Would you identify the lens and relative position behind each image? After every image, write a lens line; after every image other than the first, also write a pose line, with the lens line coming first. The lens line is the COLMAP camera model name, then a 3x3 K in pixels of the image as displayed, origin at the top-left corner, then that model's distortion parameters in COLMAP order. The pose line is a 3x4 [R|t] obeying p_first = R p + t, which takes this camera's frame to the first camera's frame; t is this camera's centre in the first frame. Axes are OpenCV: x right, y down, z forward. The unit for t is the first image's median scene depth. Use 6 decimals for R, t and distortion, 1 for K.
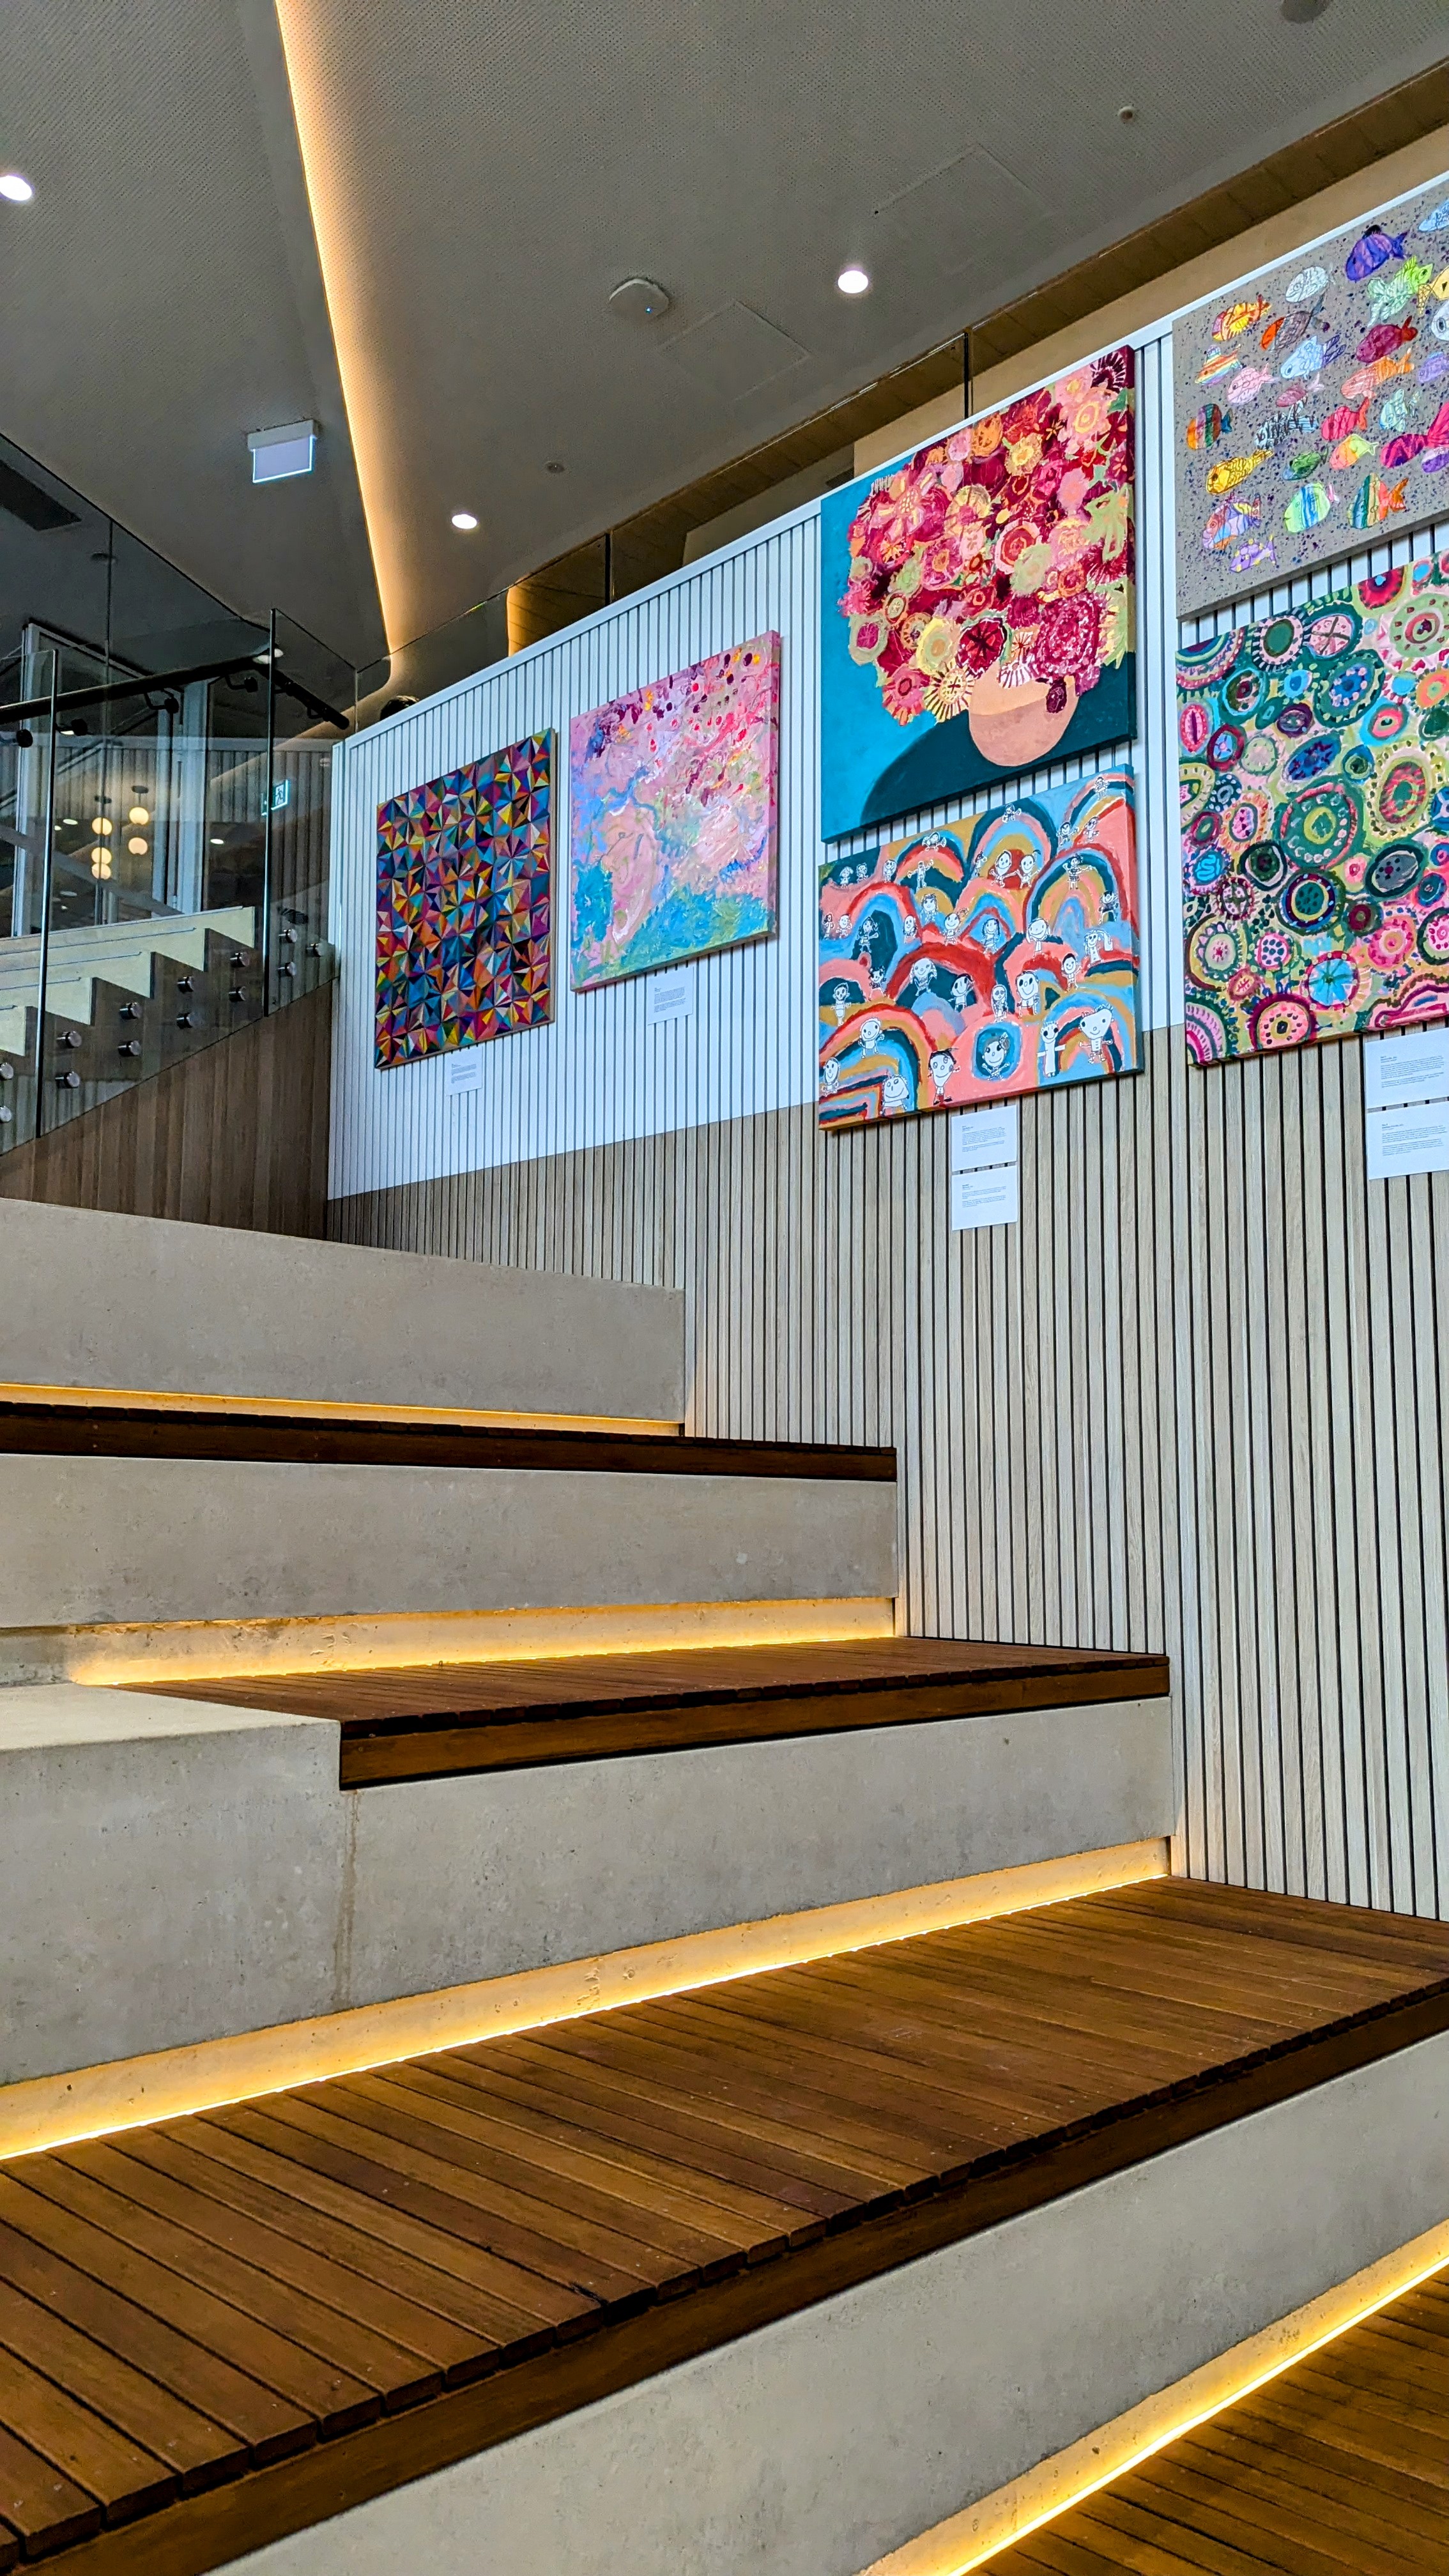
lens RADIAL K [[1829.5, 0, 729.8], [0, 1829.5, 1338.5], [0, 0, 1]] dist [0.063536, -0.095877]
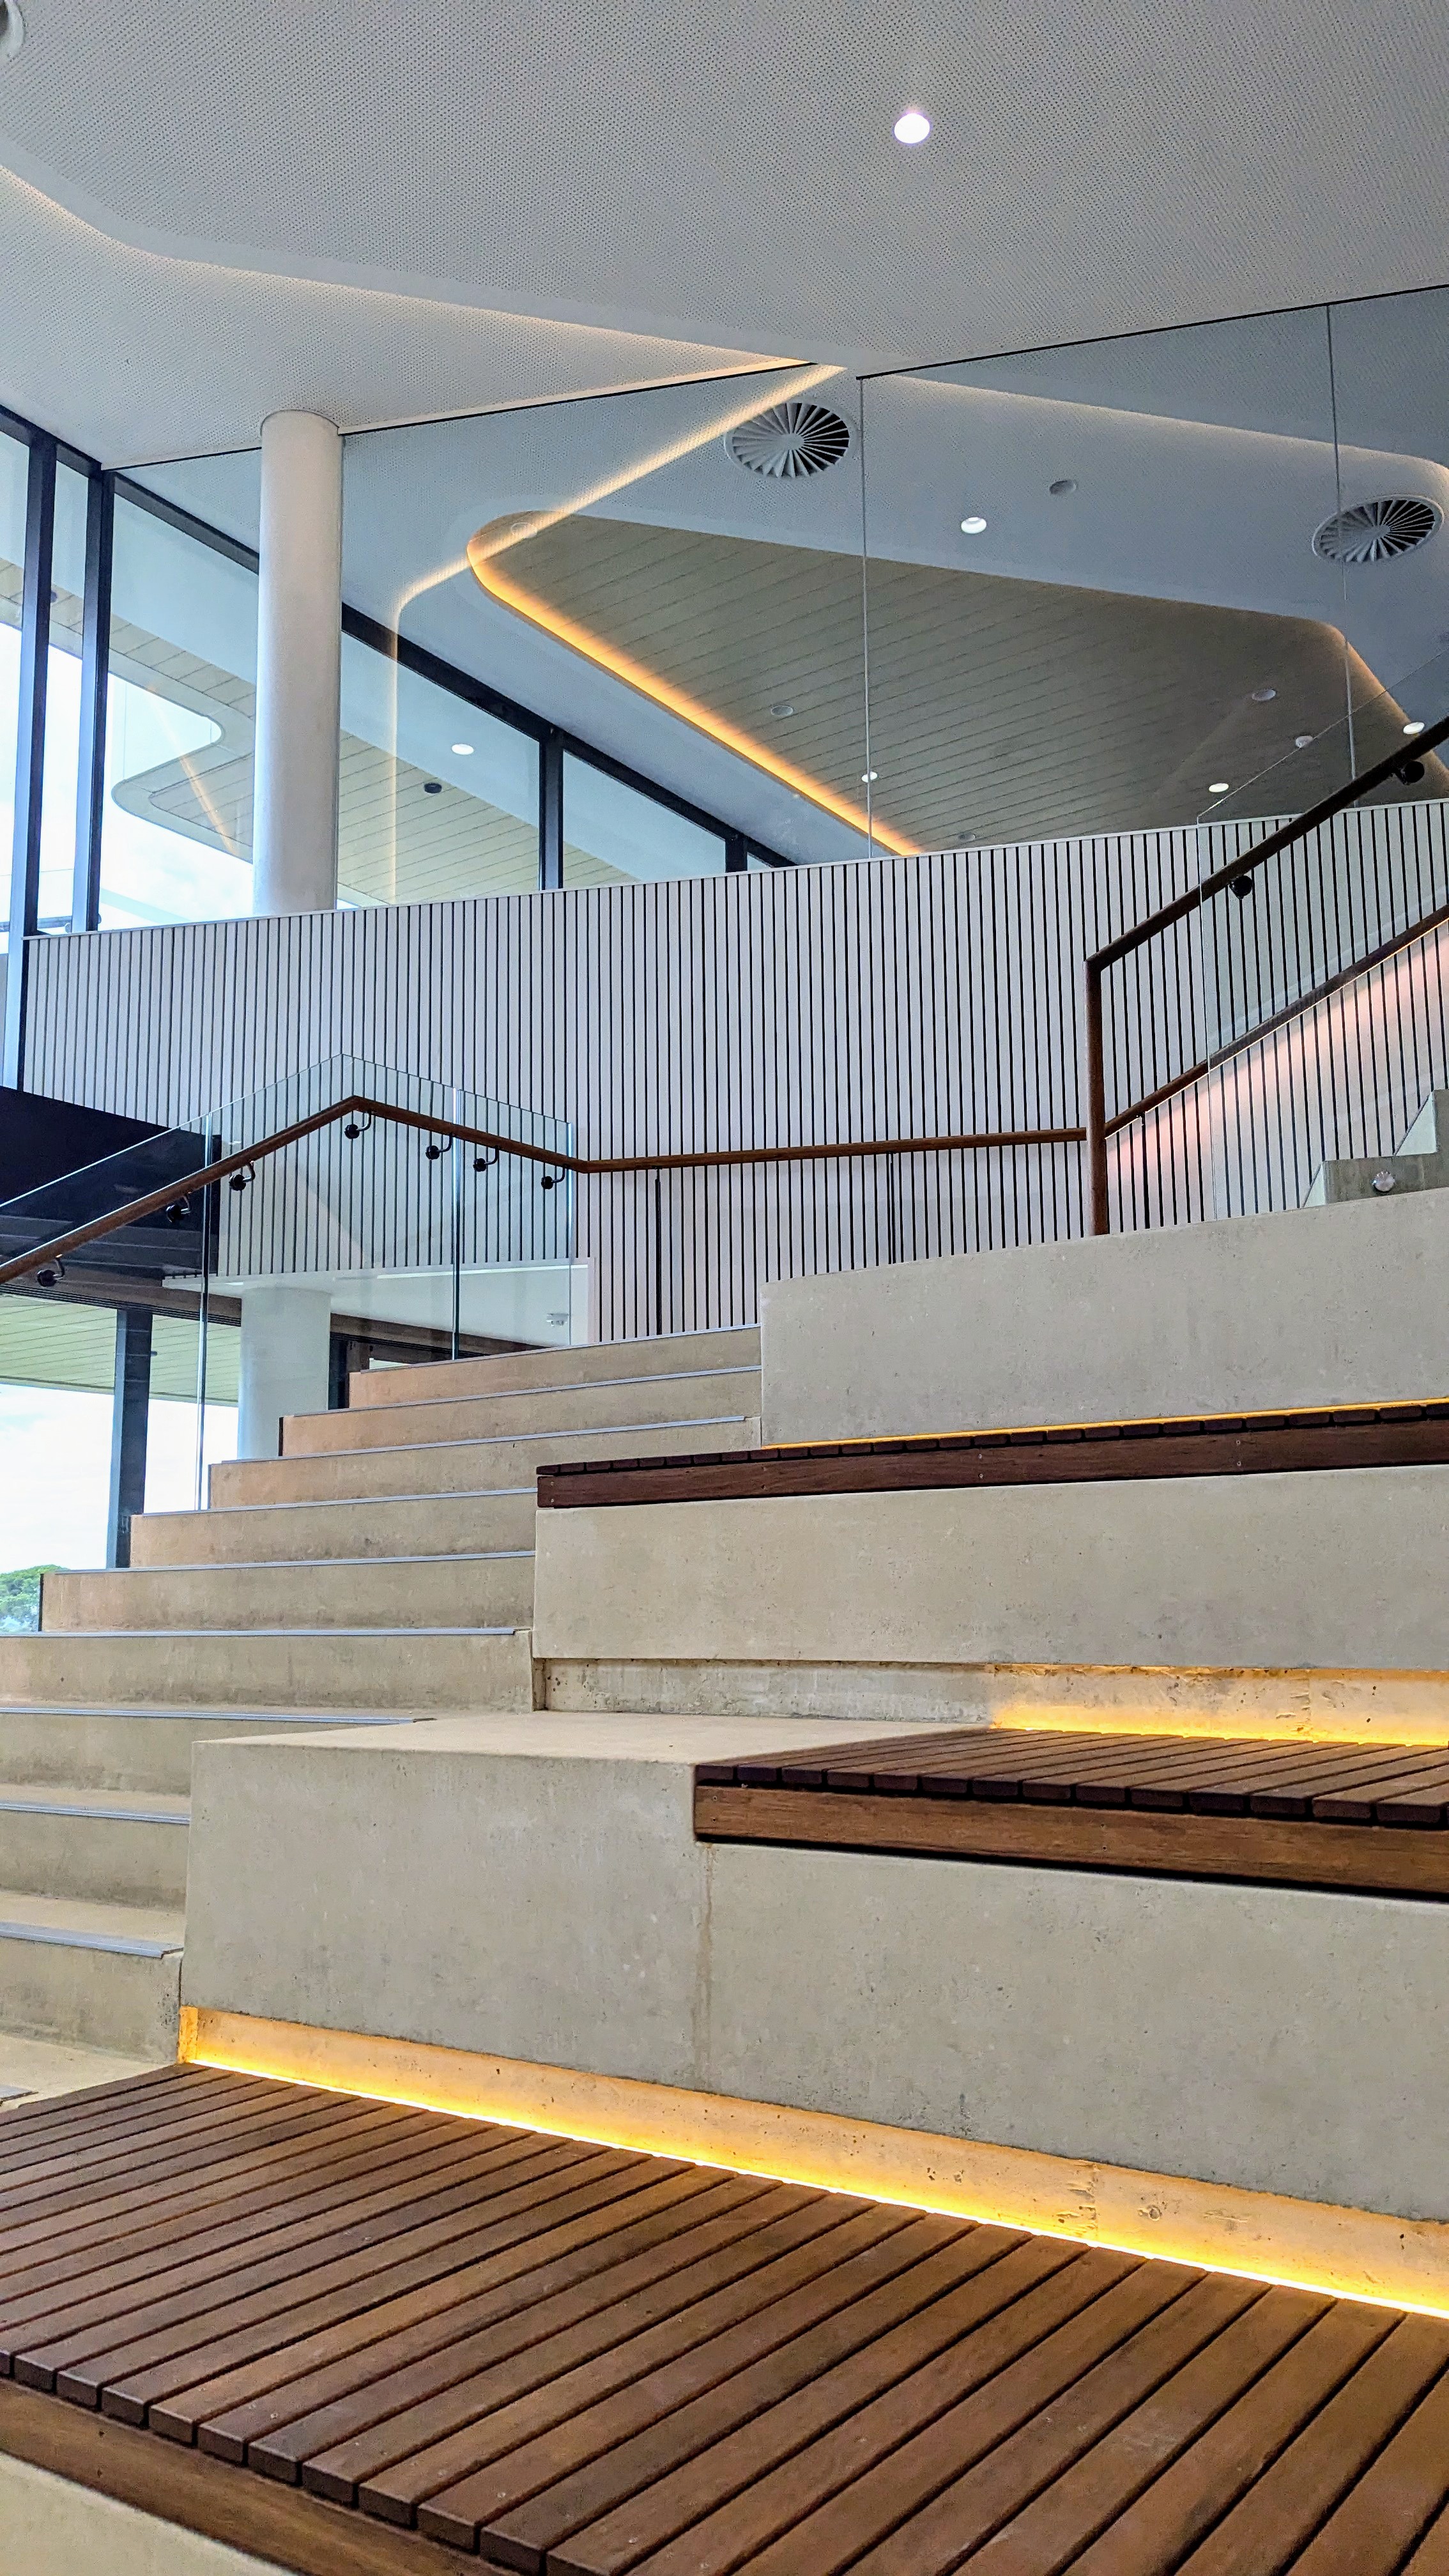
lens RADIAL K [[1829.5, 0, 729.8], [0, 1829.5, 1338.5], [0, 0, 1]] dist [0.063536, -0.095877]
pose [[0.156243, -0.152044, -0.975946, 0.679425], [0.113295, 0.984318, -0.135210, 0.119582], [0.981199, -0.089444, 0.171018, 0.838801]]
